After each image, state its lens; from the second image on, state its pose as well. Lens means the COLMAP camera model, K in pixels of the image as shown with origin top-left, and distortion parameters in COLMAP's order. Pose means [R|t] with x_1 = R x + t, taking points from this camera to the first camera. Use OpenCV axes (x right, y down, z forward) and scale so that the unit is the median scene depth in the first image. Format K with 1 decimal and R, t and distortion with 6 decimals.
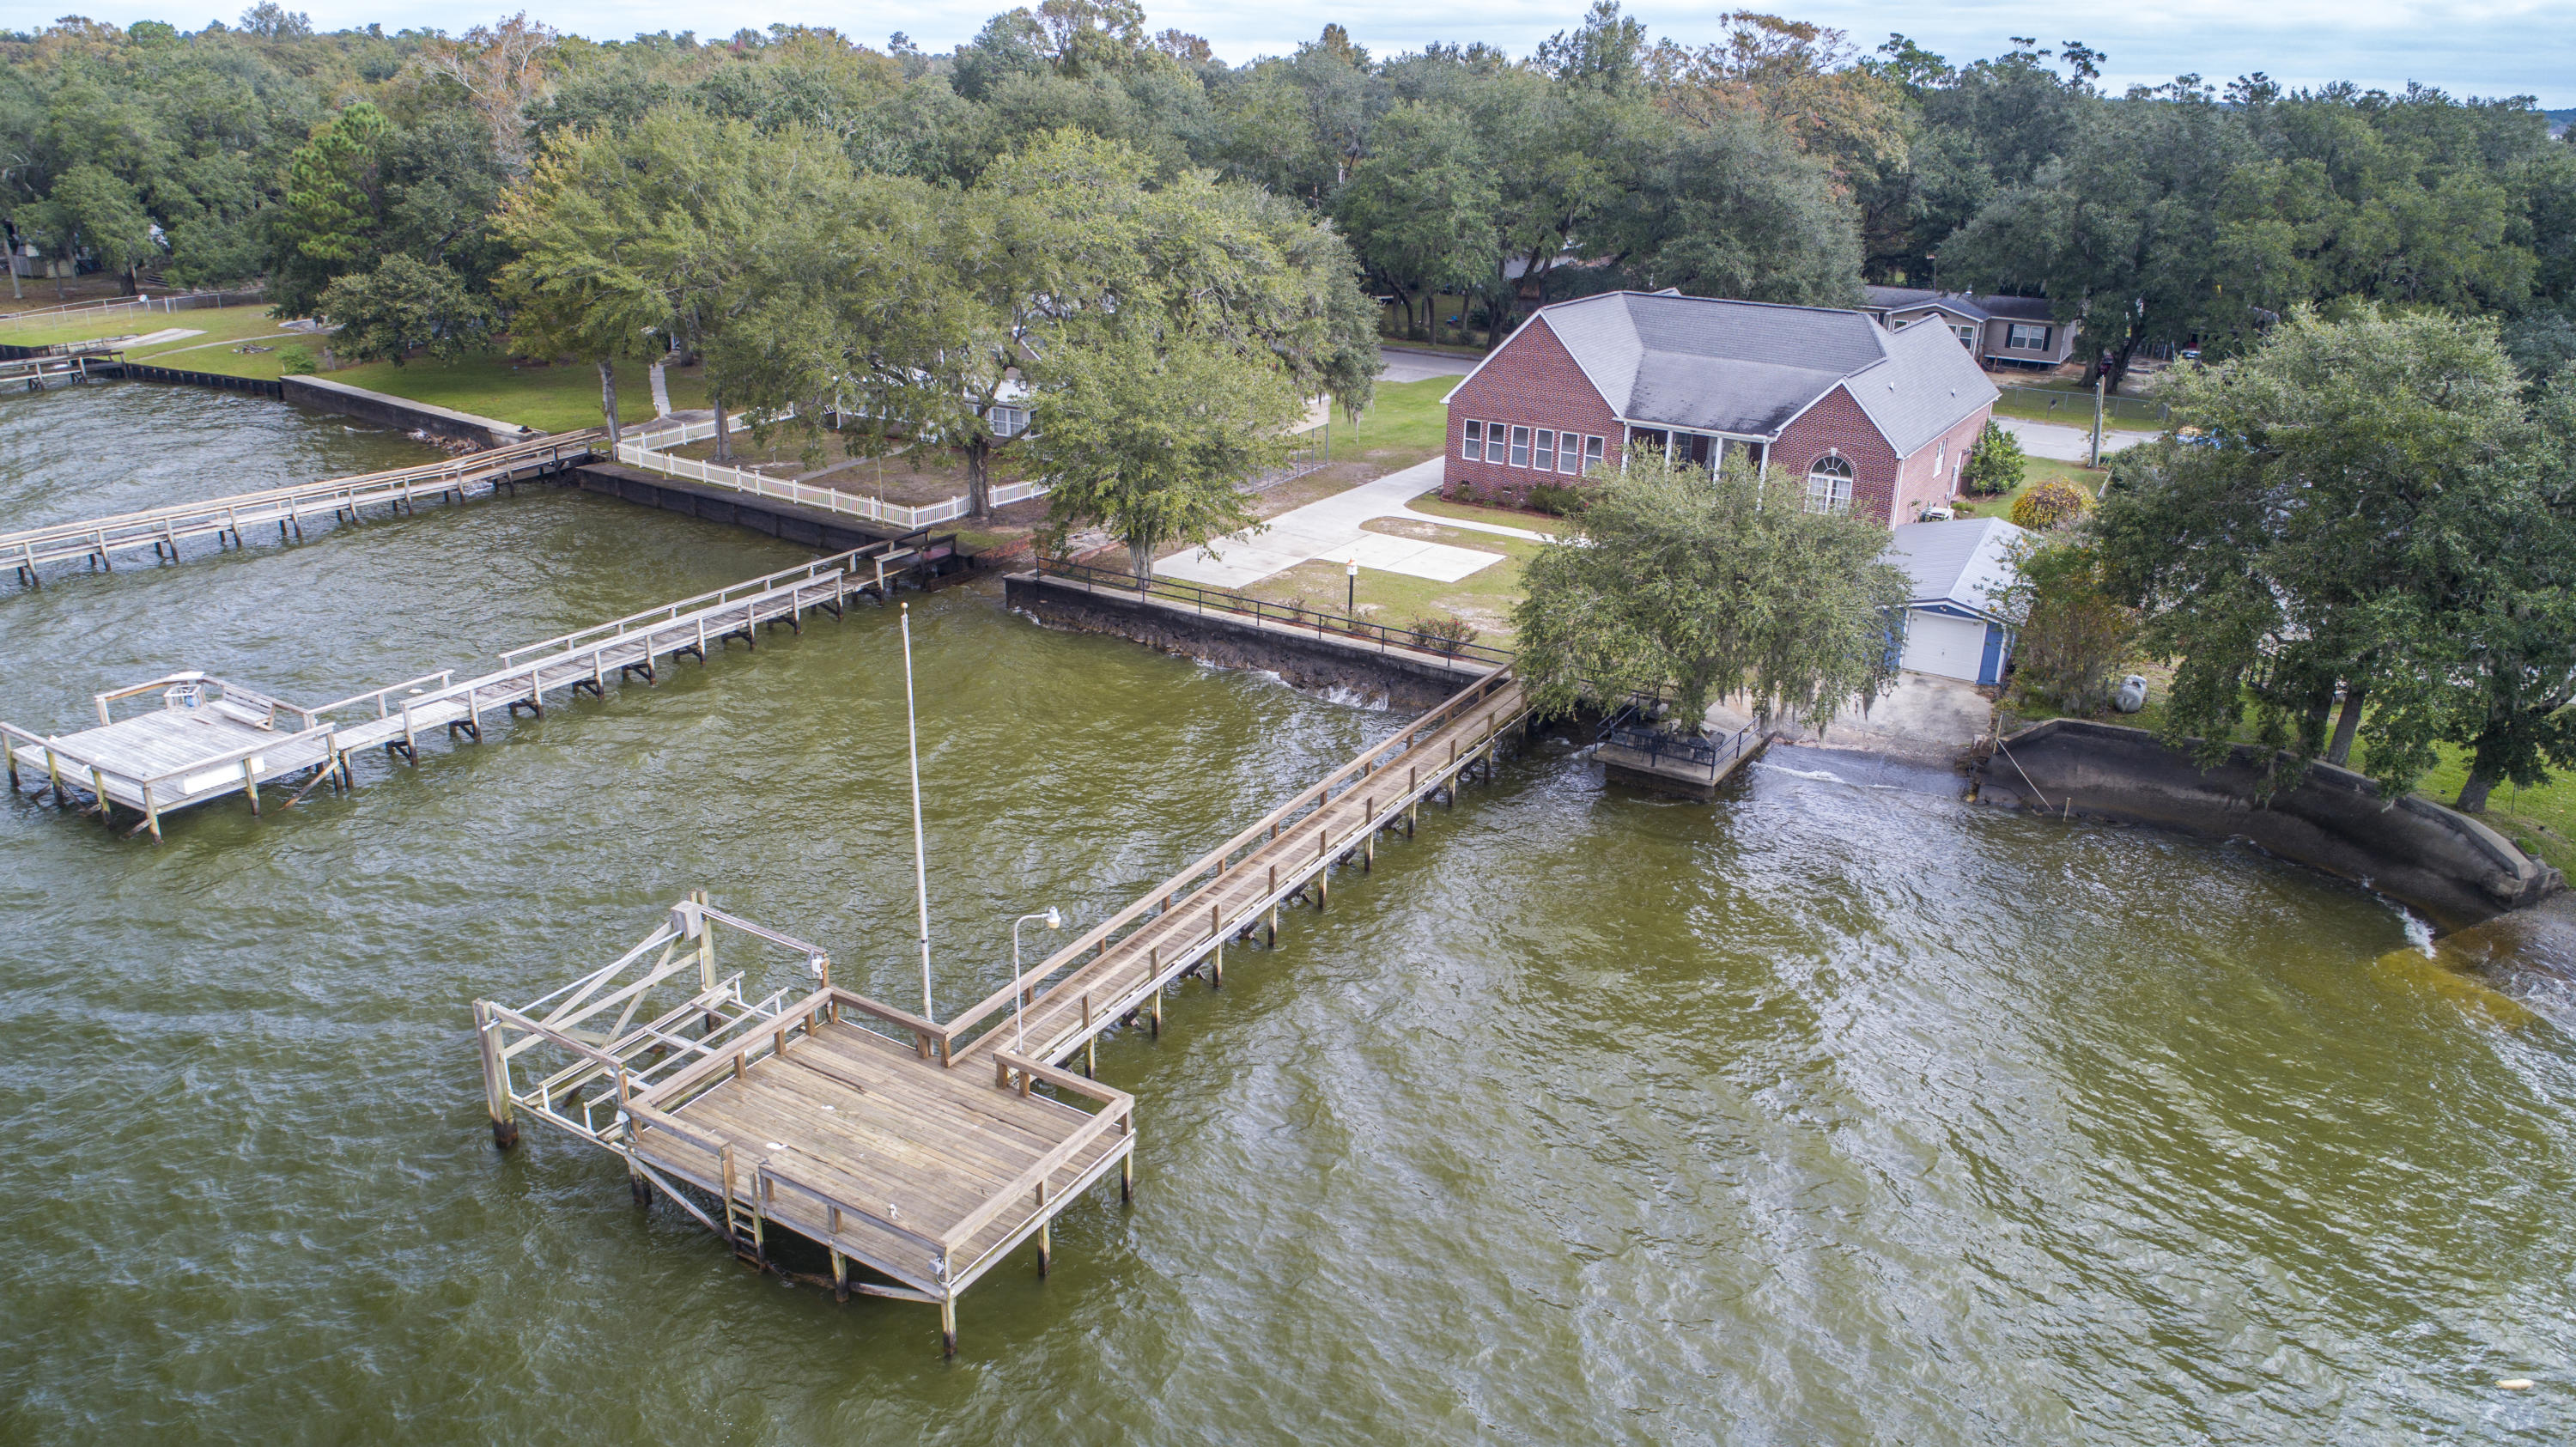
lens RADIAL K [[1727.3, 0, 1288.0], [0, 1727.3, 723.5], [0, 0, 1]] dist [-0.010140, 0.001251]
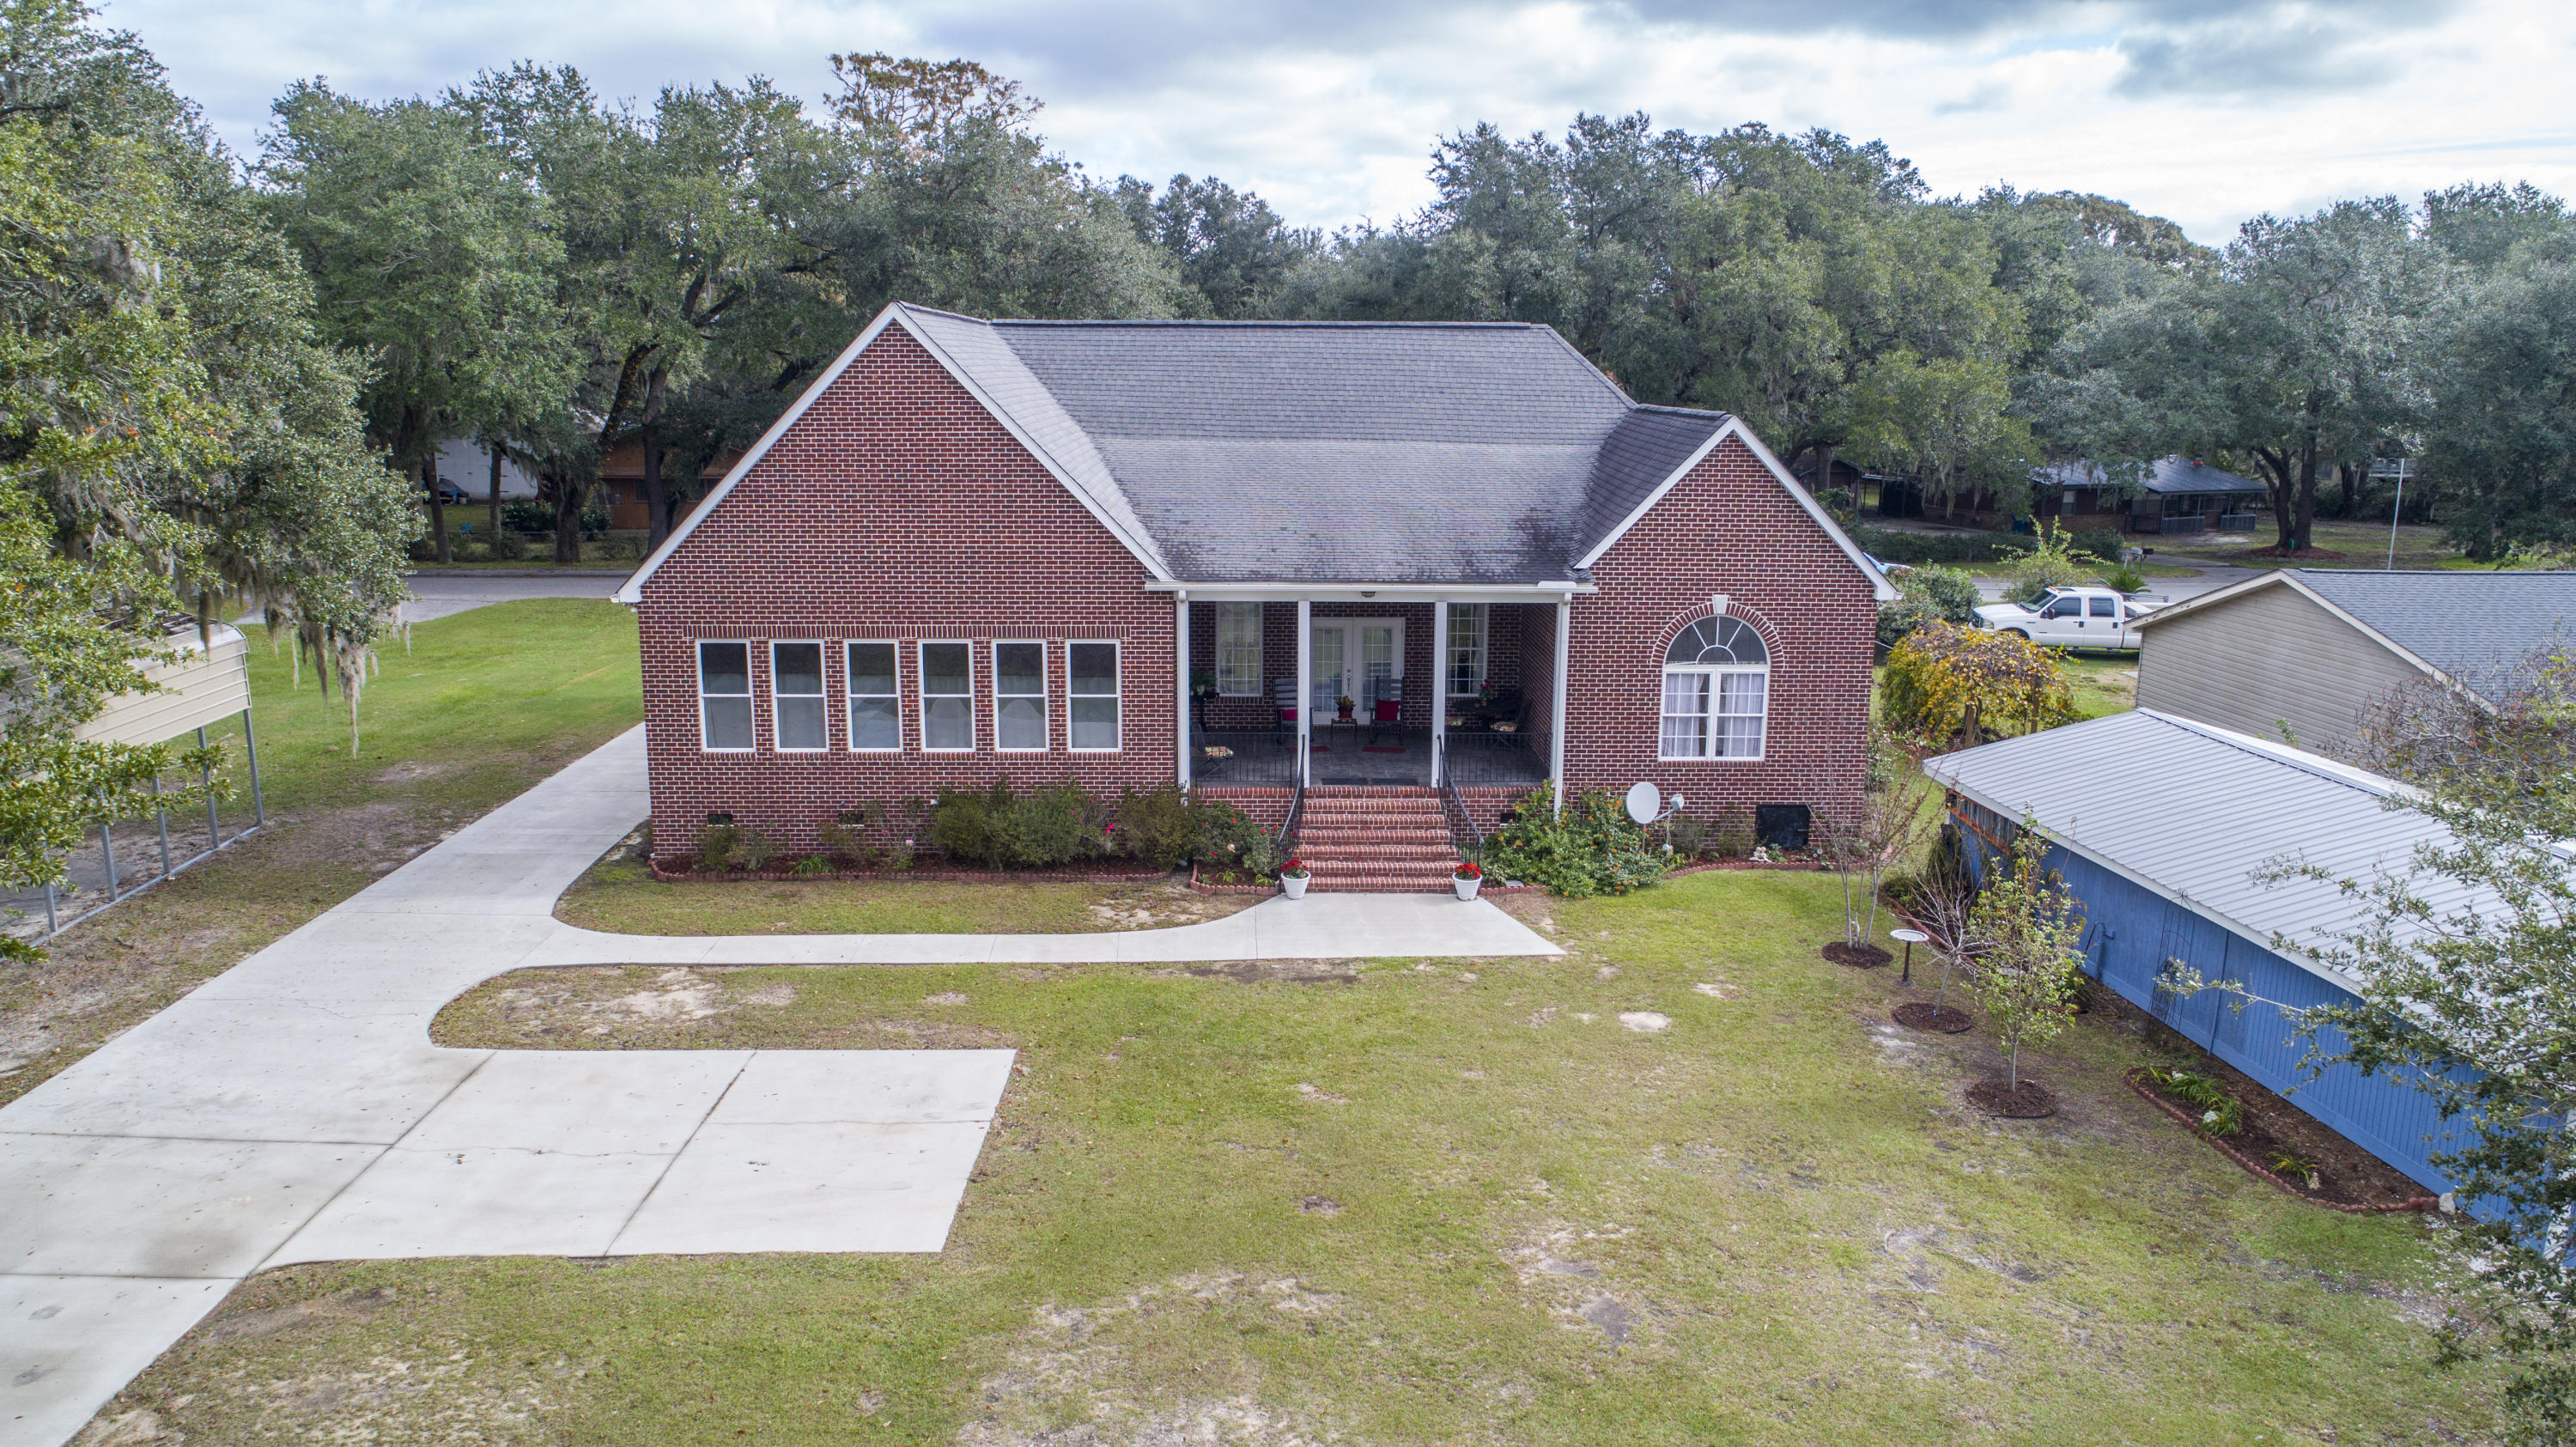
lens RADIAL K [[1727.3, 0, 1288.0], [0, 1727.3, 723.5], [0, 0, 1]] dist [-0.010140, 0.001251]
pose [[0.835418, -0.129208, 0.534212, 0.015420], [0.206763, 0.974457, -0.087653, -0.115576], [-0.509241, 0.183682, 0.840794, 0.714817]]
